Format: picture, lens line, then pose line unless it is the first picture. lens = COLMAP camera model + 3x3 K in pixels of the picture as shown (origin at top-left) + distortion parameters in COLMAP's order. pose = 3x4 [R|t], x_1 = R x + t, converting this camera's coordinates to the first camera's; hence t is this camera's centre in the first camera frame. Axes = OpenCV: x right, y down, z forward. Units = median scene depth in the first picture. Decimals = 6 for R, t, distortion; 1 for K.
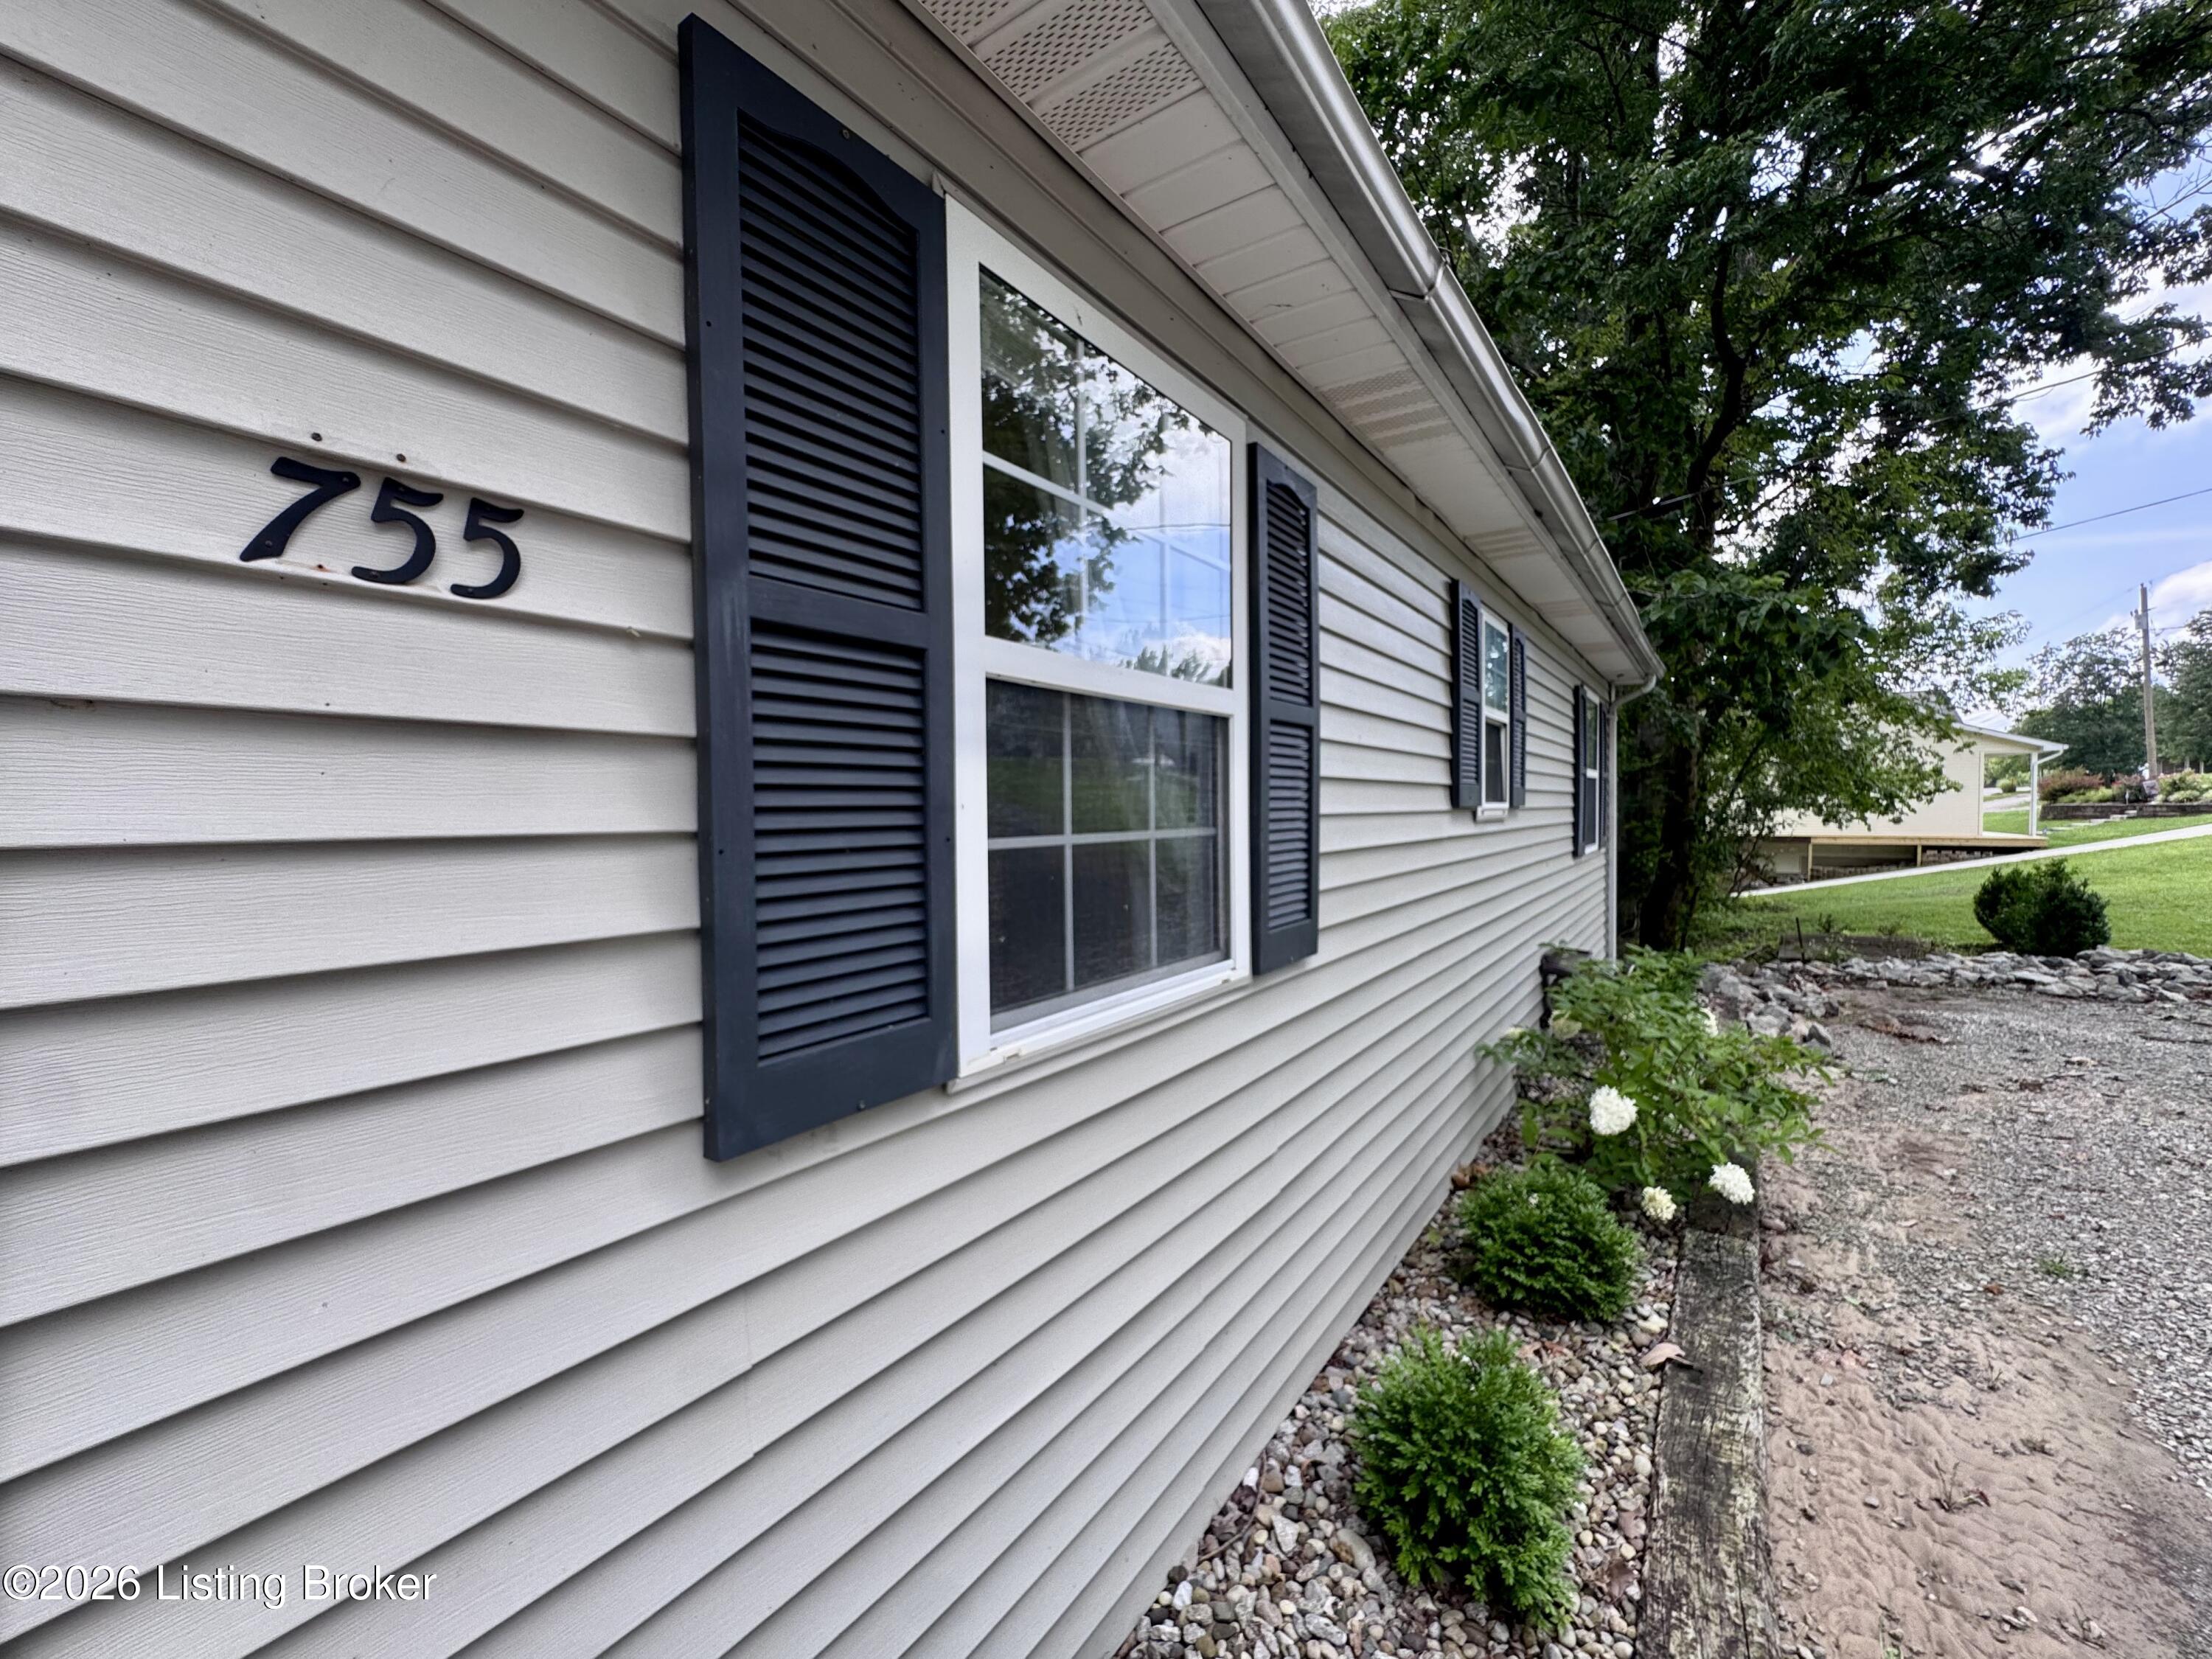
lens RADIAL K [[883.1, 0, 1107.9], [0, 883.1, 830.7], [0, 0, 1]] dist [-0.003656, 0.000365]
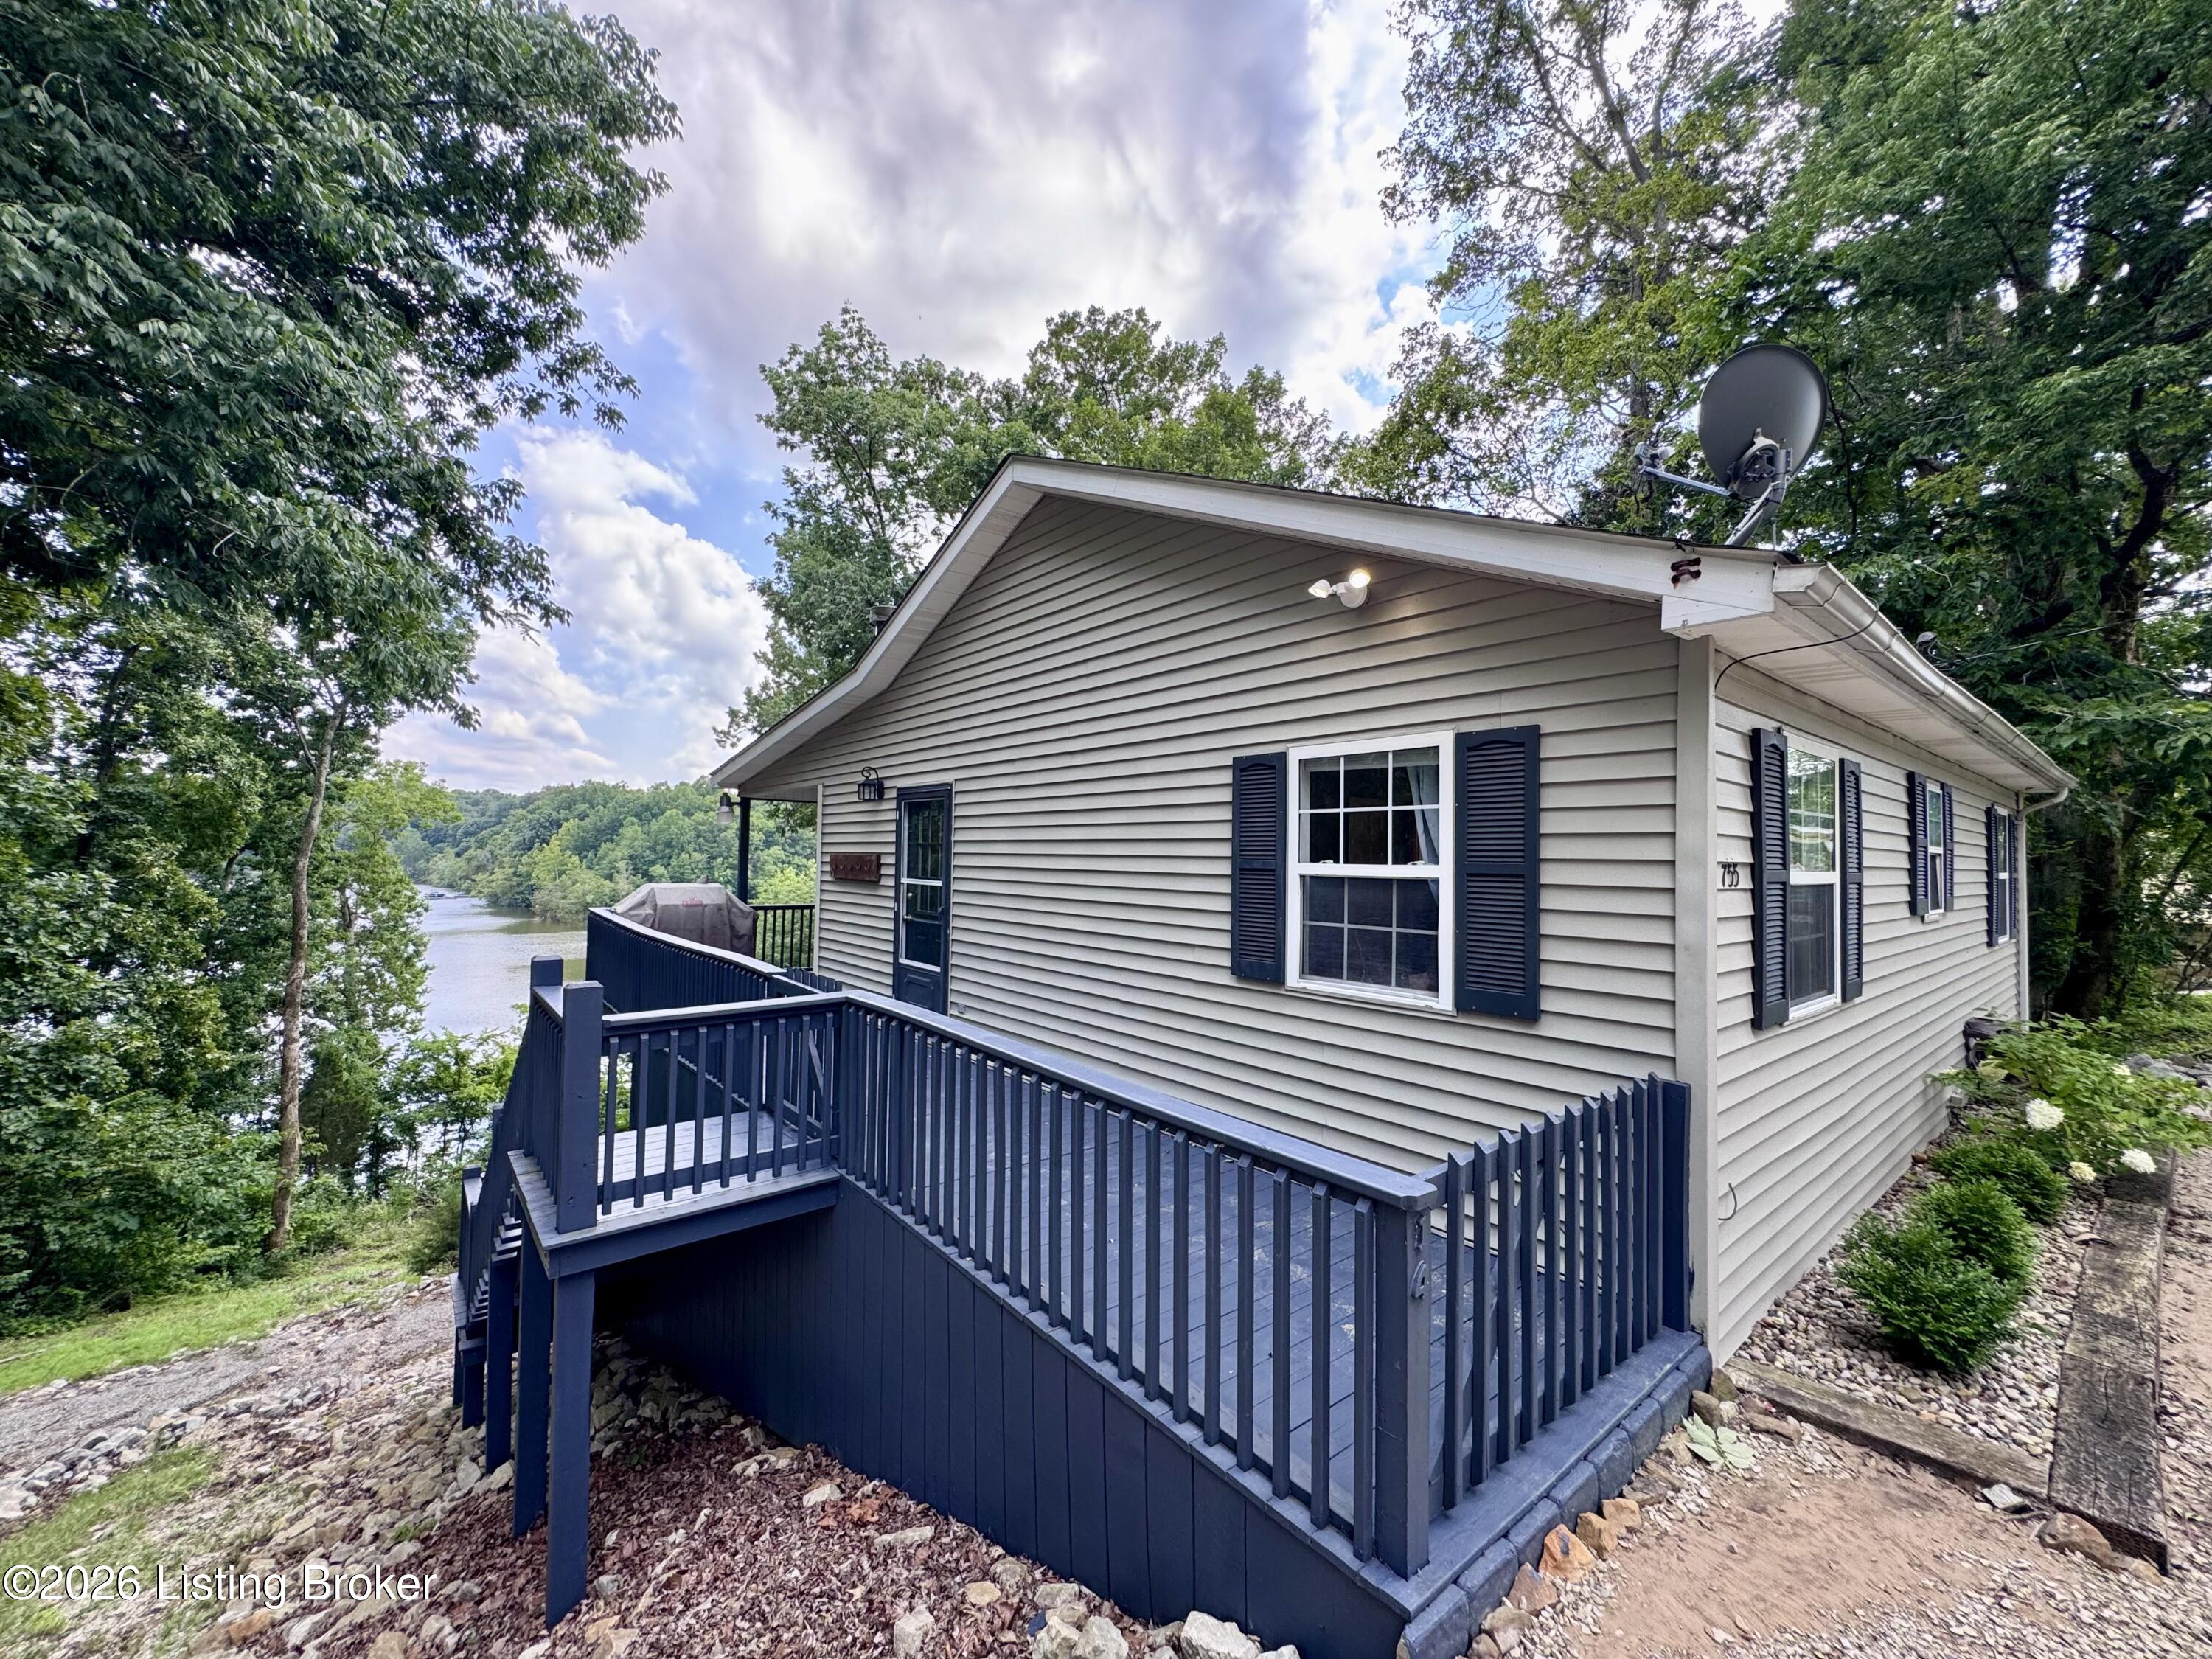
lens RADIAL K [[884.2, 0, 1105.0], [0, 884.2, 824.4], [0, 0, 1]] dist [-0.002097, -0.000042]
pose [[0.962839, 0.018269, -0.269456, -0.438214], [-0.034578, 0.997837, -0.055906, -0.037900], [0.267852, 0.063146, 0.961388, -0.695453]]
